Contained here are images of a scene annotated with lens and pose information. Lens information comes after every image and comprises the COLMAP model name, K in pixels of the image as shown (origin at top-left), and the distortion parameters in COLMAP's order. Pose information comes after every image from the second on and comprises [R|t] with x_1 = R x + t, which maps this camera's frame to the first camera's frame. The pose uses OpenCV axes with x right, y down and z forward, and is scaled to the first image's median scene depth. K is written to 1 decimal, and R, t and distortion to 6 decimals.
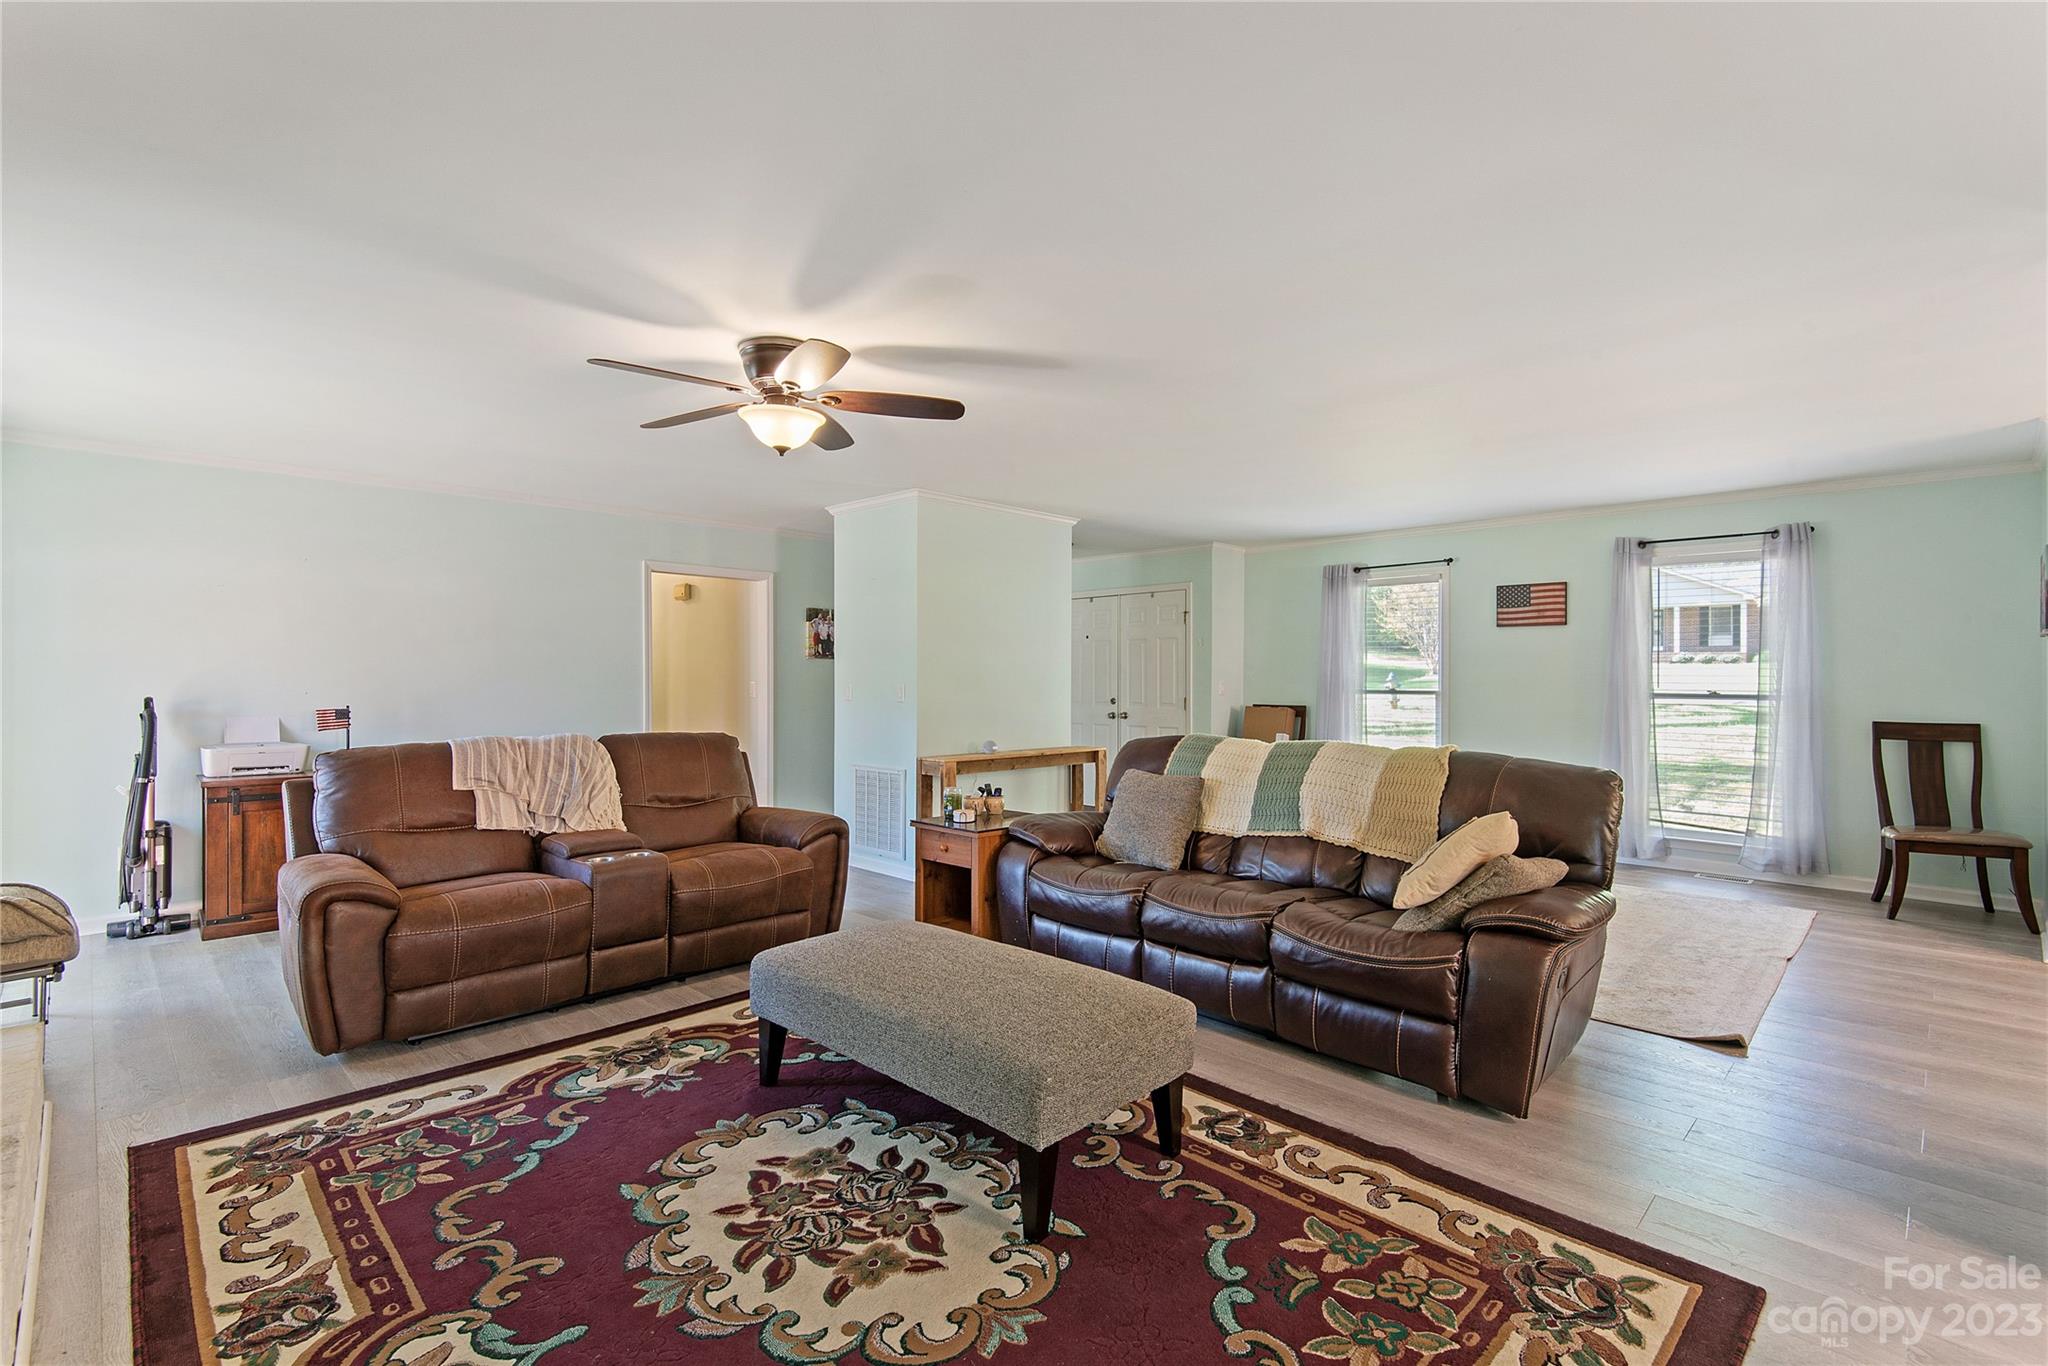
lens RADIAL K [[940.6, 0, 1021.9], [0, 940.6, 679.7], [0, 0, 1]] dist [-0.002883, -0.002121]
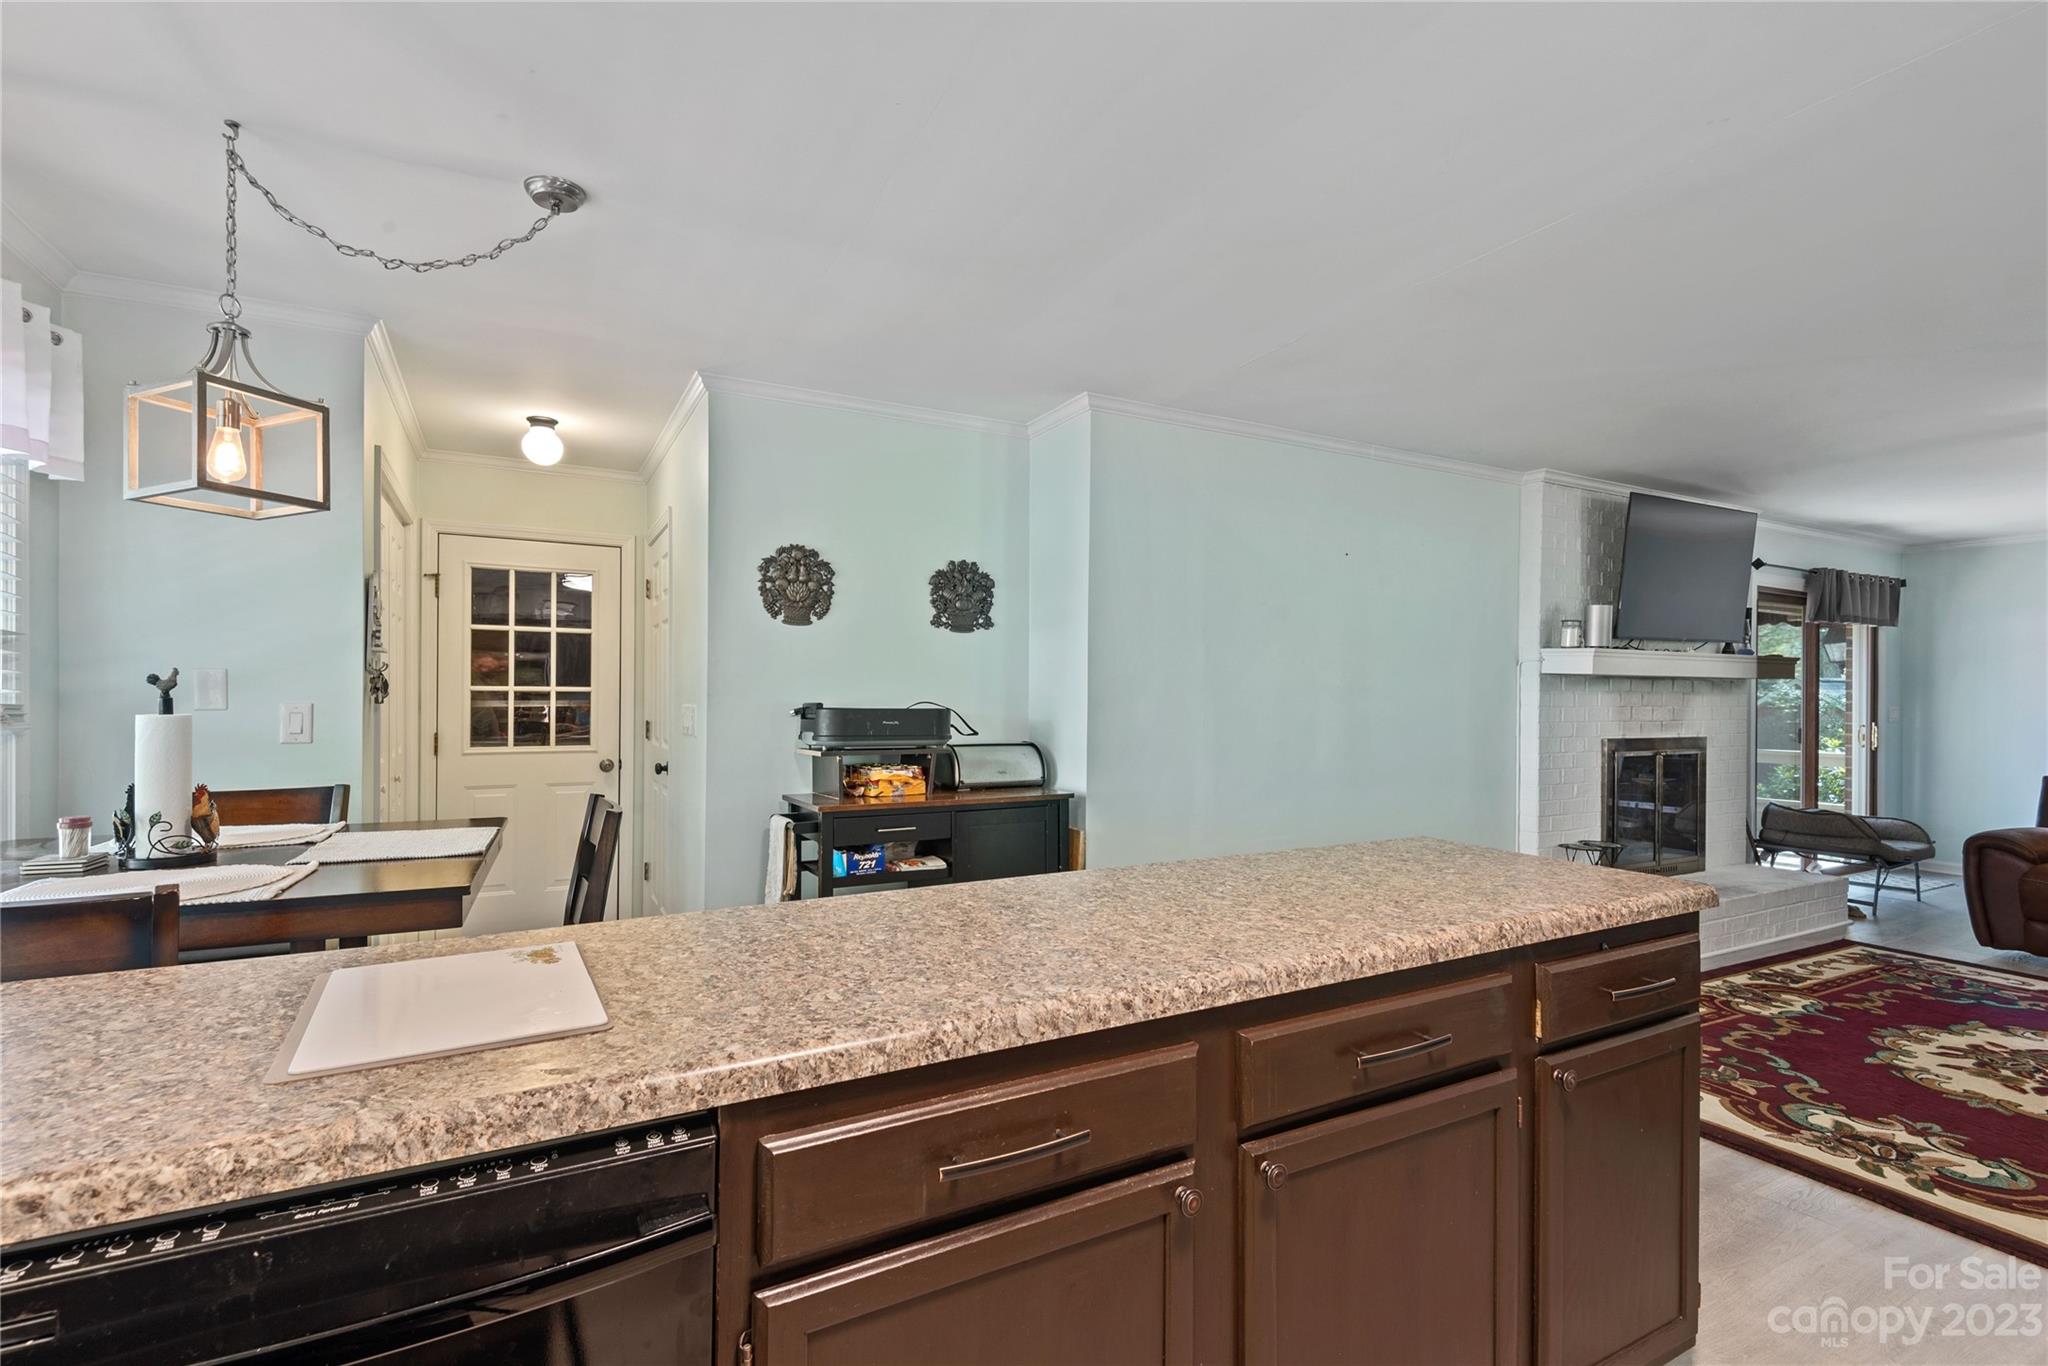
lens RADIAL K [[940.6, 0, 1020.7], [0, 940.6, 690.6], [0, 0, 1]] dist [-0.002883, -0.002121]
pose [[-0.282300, 0.001198, -0.959325, 1.832822], [-0.005828, 0.999979, 0.002964, -0.023577], [0.959308, 0.006428, -0.282287, -0.139049]]
